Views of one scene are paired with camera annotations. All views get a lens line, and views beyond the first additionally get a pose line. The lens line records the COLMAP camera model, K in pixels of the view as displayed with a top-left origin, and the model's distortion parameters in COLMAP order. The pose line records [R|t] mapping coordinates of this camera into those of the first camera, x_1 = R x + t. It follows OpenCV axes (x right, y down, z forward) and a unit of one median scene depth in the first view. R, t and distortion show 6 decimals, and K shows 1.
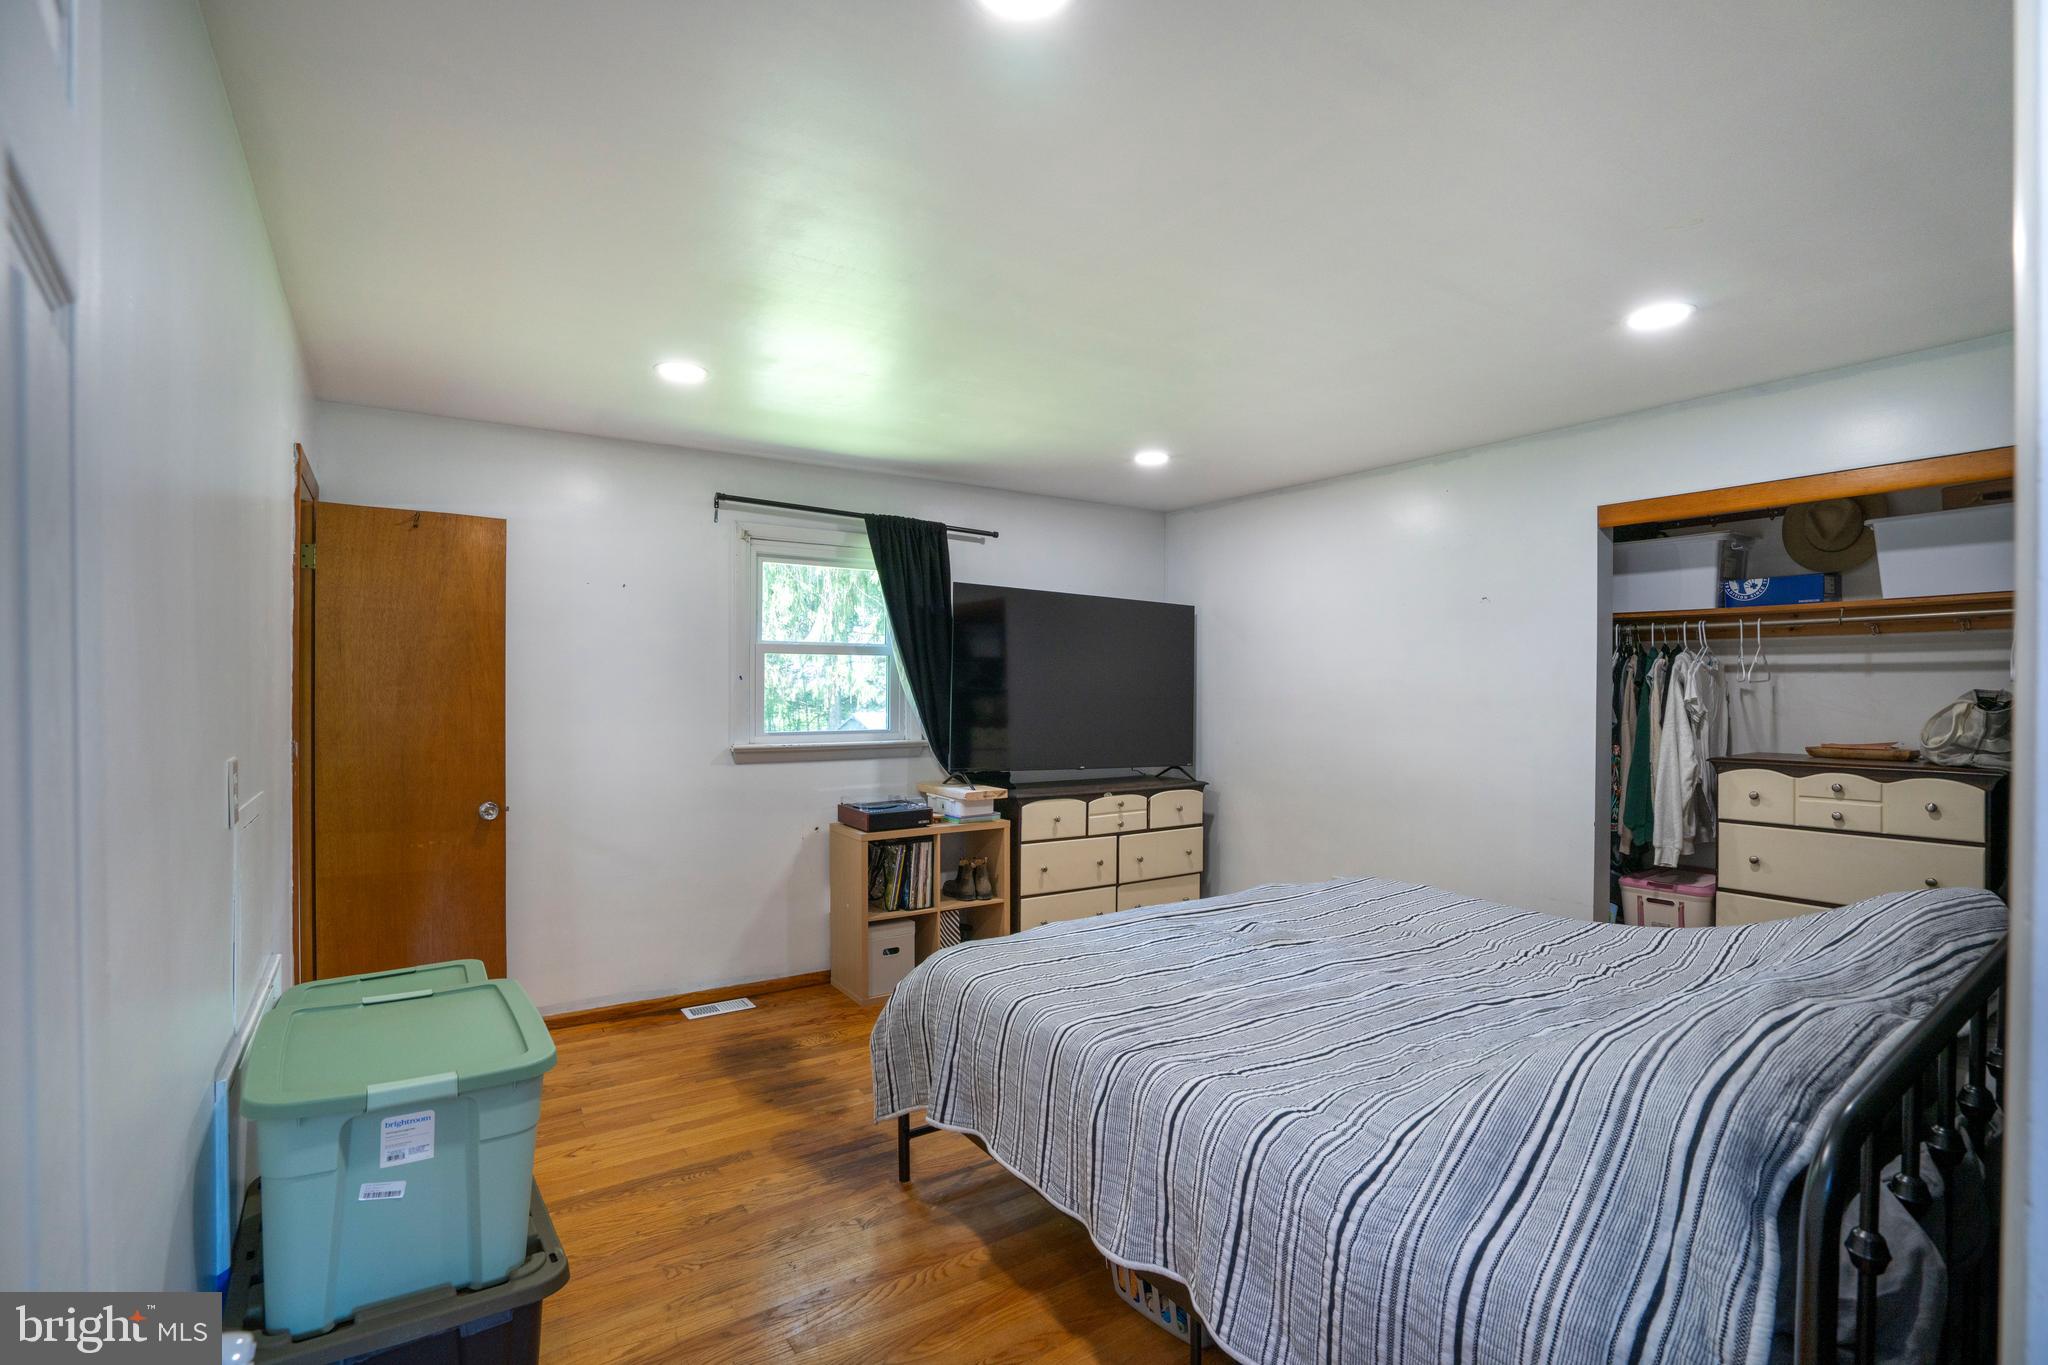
lens RADIAL K [[944.7, 0, 1032.4], [0, 944.7, 685.2], [0, 0, 1]] dist [-0.051535, 0.015486]
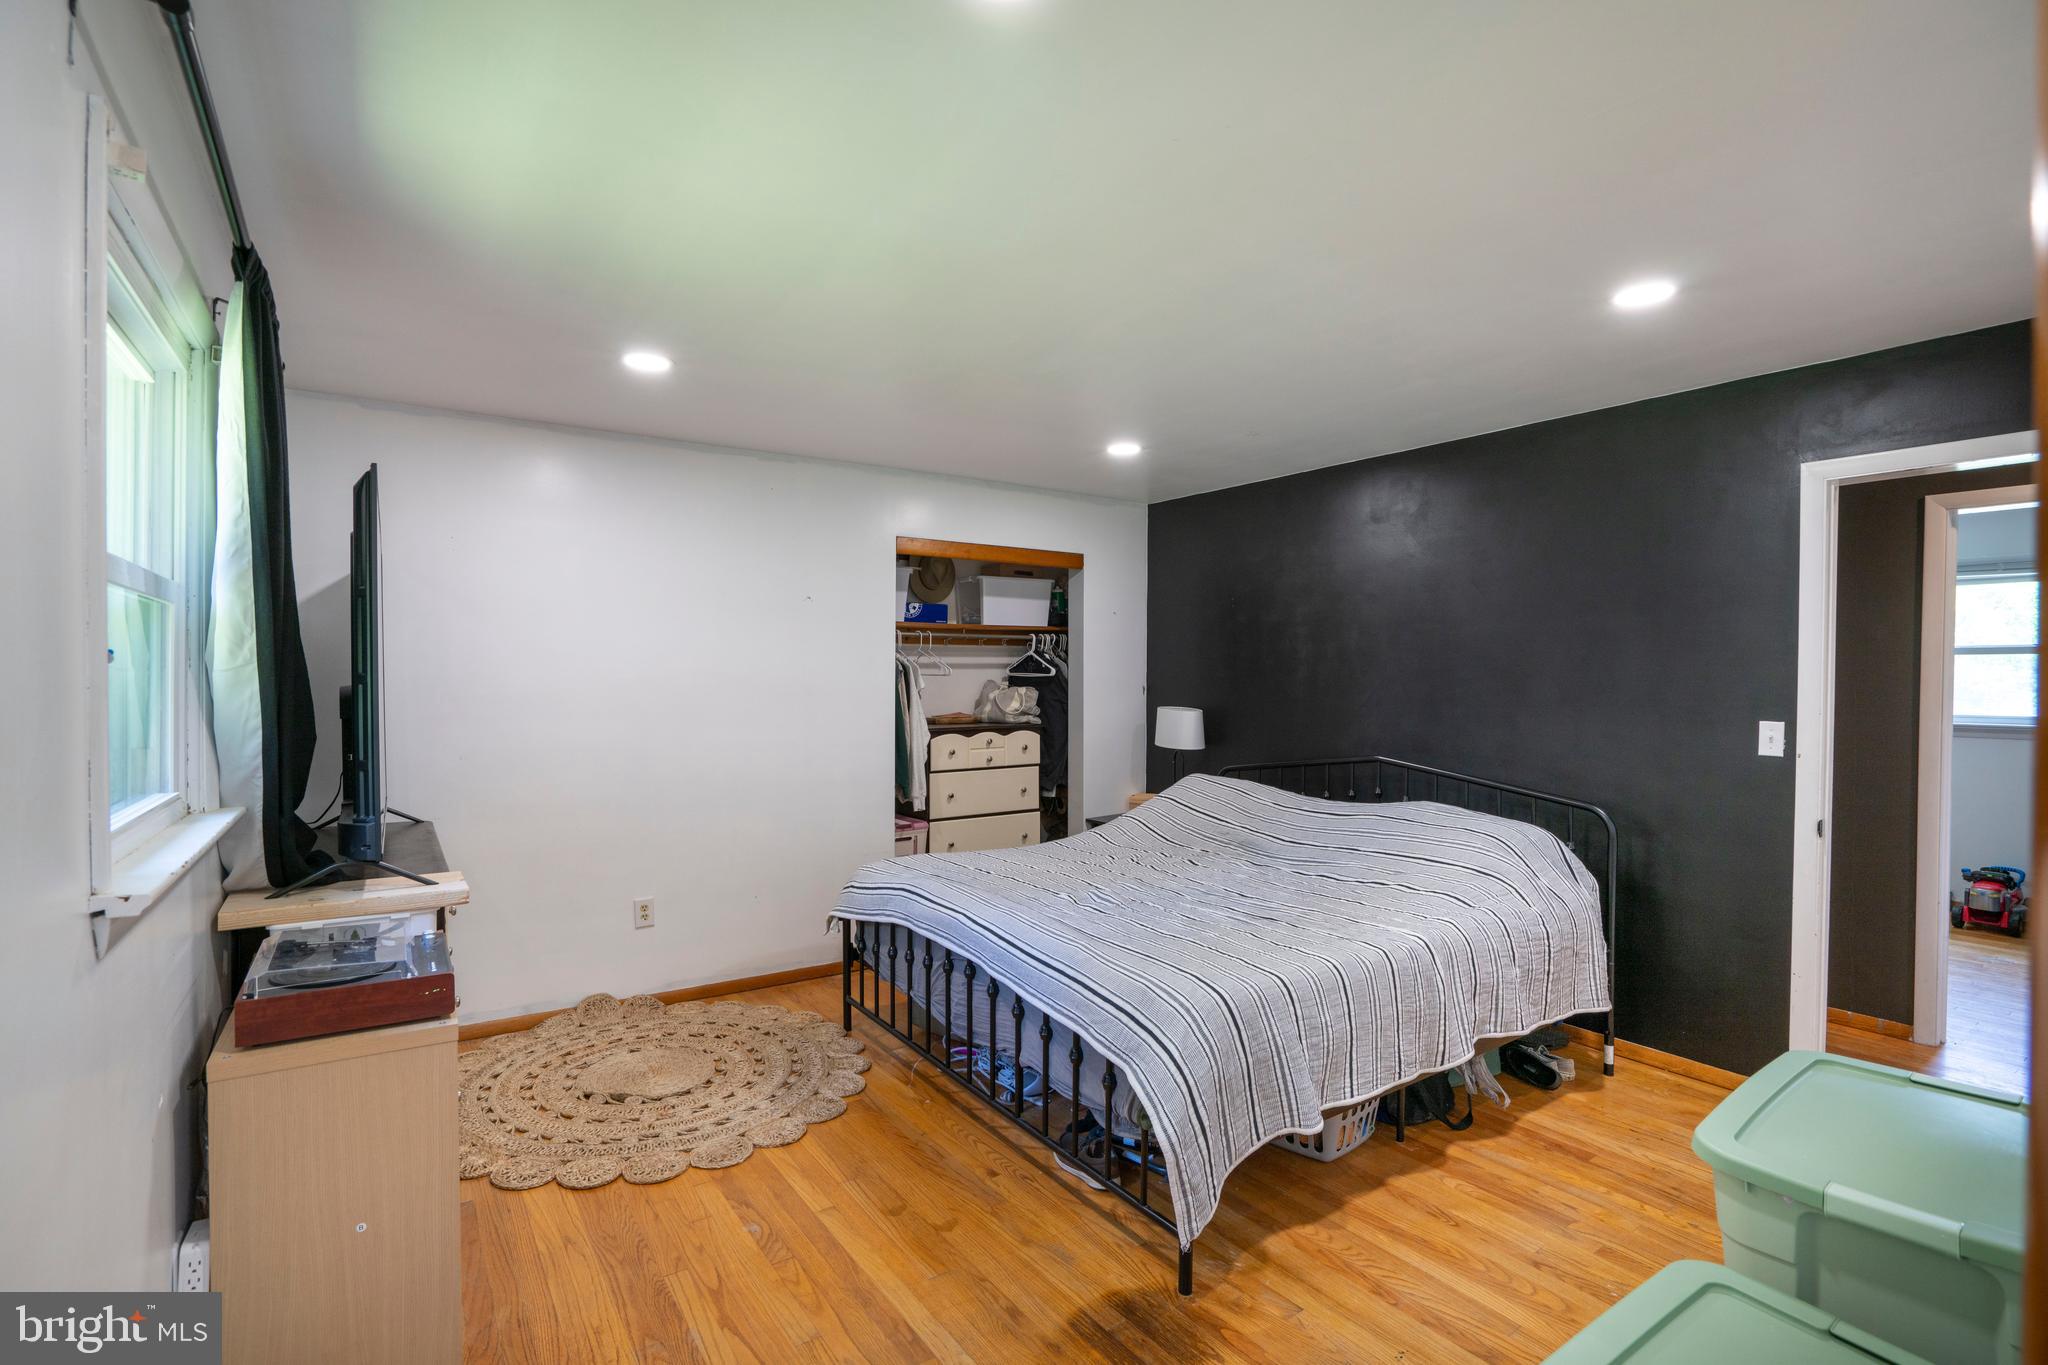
lens RADIAL K [[944.7, 0, 1027.9], [0, 944.7, 684.1], [0, 0, 1]] dist [-0.051535, 0.015486]
pose [[-0.006484, -0.003817, 0.999972, -0.770283], [-0.001518, 0.999992, 0.003807, 0.005866], [-0.999978, -0.001493, -0.006489, 0.943641]]
